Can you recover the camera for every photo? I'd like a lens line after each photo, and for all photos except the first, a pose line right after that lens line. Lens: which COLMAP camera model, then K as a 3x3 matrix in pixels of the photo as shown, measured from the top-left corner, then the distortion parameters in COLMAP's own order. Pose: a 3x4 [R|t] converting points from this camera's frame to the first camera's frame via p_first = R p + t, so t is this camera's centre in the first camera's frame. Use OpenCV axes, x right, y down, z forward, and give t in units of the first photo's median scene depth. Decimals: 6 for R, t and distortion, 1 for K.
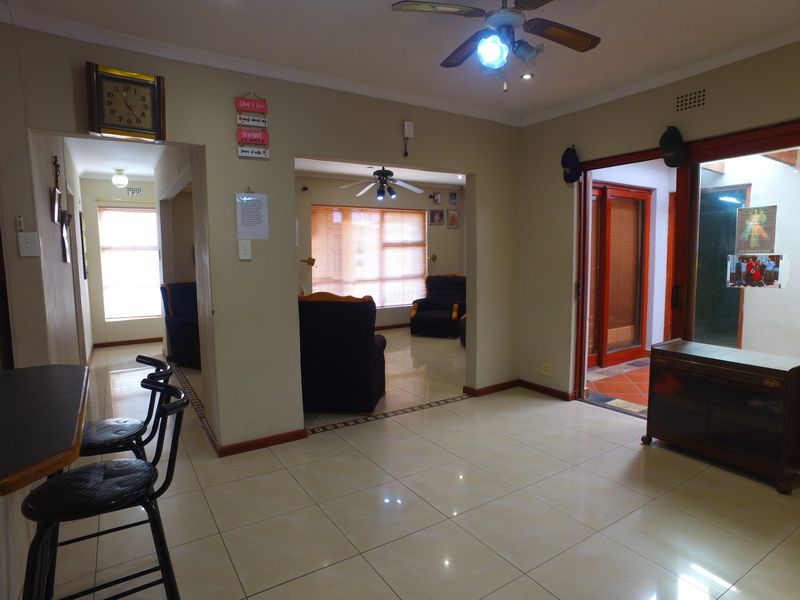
lens RADIAL K [[468.8, 0, 400.0], [0, 468.8, 295.6], [0, 0, 1]] dist [-0.009265, 0.007810]
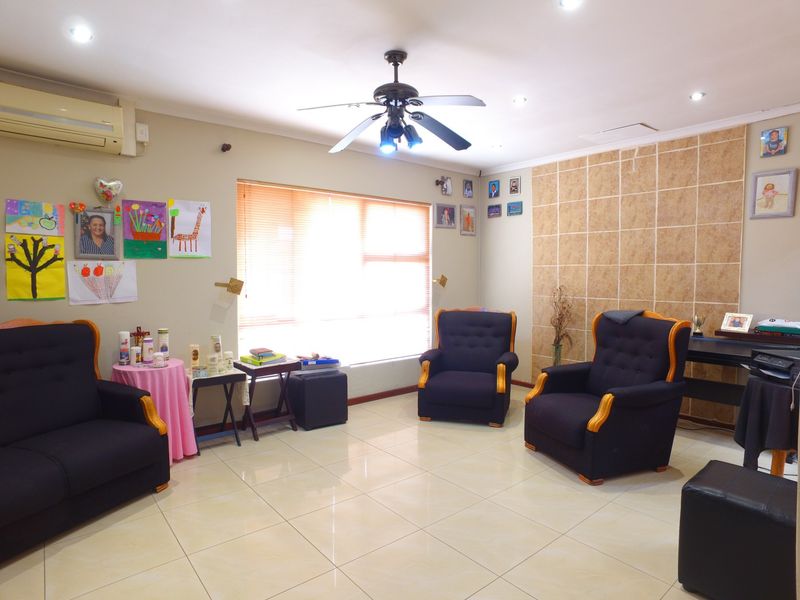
lens RADIAL K [[468.8, 0, 397.1], [0, 468.8, 292.5], [0, 0, 1]] dist [-0.009265, 0.007810]
pose [[0.992823, 0.004779, 0.119498, -0.071768], [0.001464, 0.998641, -0.052104, -0.037398], [-0.119584, 0.051905, 0.991466, 0.453060]]
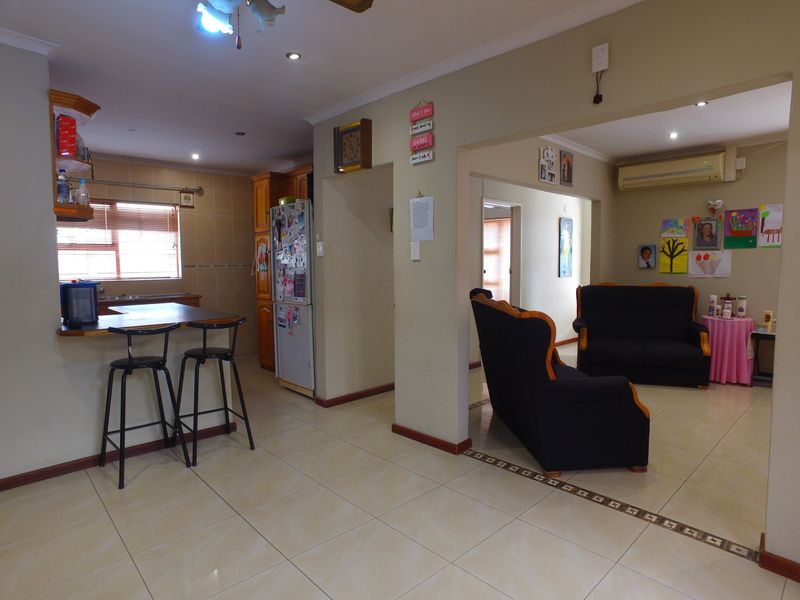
lens RADIAL K [[468.8, 0, 401.9], [0, 468.8, 295.5], [0, 0, 1]] dist [-0.009265, 0.007810]
pose [[0.218814, 0.081049, -0.972395, 0.301745], [-0.089837, 0.993985, 0.062633, -0.025573], [0.971622, 0.073652, 0.224779, 0.311831]]
